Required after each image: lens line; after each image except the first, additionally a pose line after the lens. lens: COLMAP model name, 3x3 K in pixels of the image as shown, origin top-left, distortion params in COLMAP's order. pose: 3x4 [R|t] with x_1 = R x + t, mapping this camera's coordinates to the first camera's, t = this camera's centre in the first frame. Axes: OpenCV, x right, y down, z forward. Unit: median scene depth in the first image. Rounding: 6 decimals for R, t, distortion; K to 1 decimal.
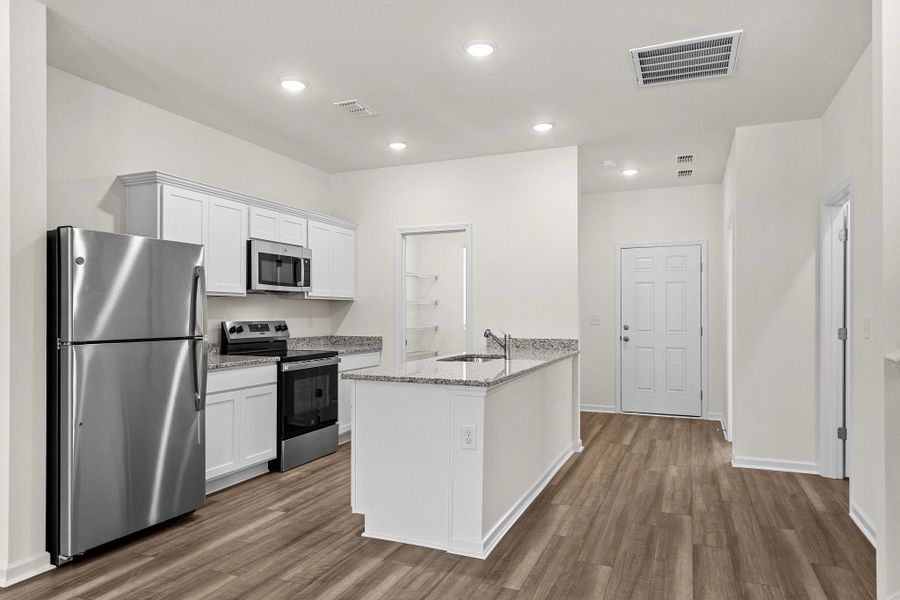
lens RADIAL K [[572.1, 0, 448.2], [0, 572.1, 310.3], [0, 0, 1]] dist [0.004662, 0.001843]
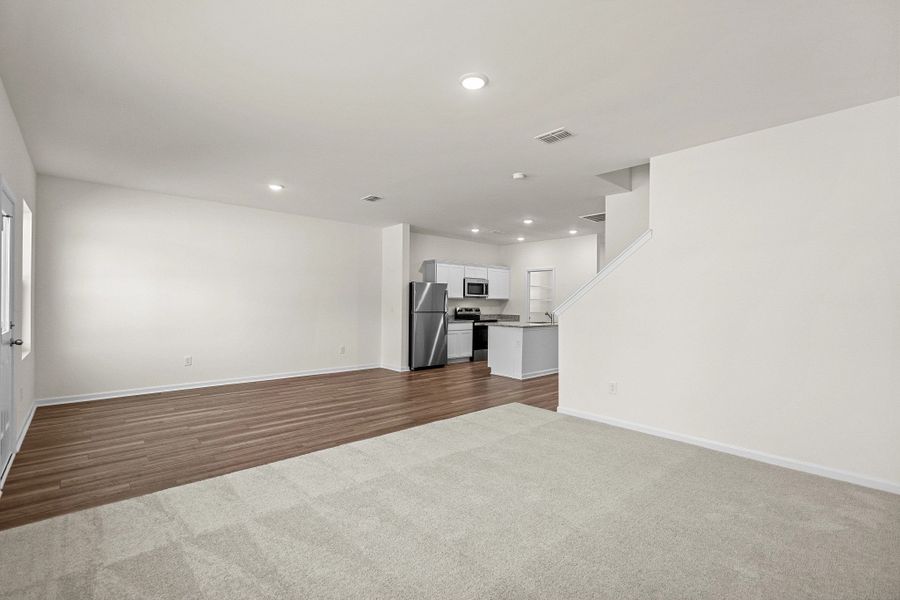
lens RADIAL K [[410.5, 0, 454.1], [0, 410.5, 308.6], [0, 0, 1]] dist [-0.000945, -0.000364]
pose [[0.909666, 0.014023, -0.415104, 0.449331], [-0.007460, 0.999820, 0.017428, -0.010280], [0.415274, -0.012757, 0.909607, -0.860855]]
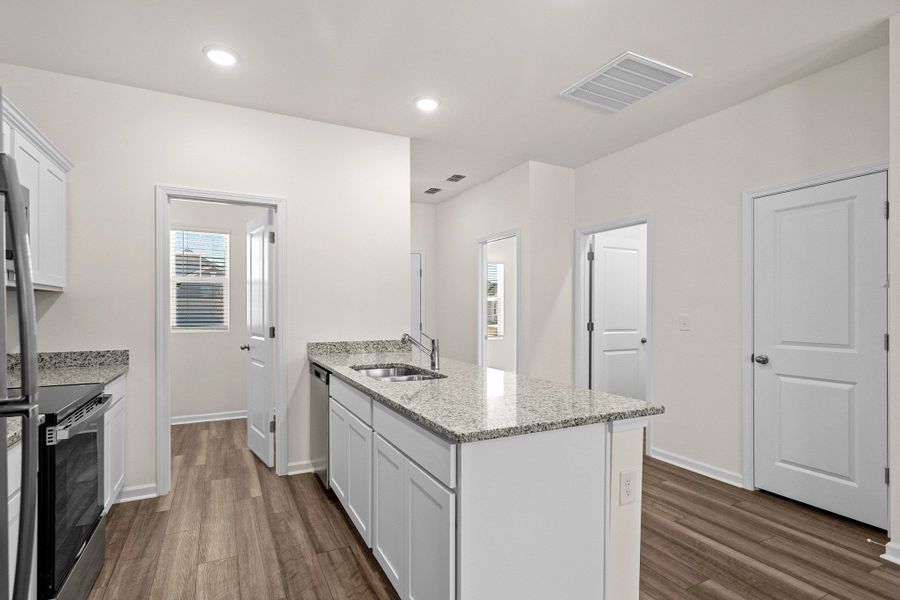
lens RADIAL K [[449.2, 0, 446.4], [0, 449.2, 308.7], [0, 0, 1]] dist [0.000793, 0.000385]
pose [[0.643049, 0.002902, 0.765819, -0.357902], [-0.003194, 0.999994, -0.001107, -0.000219], [-0.765818, -0.001734, 0.643055, 0.535350]]
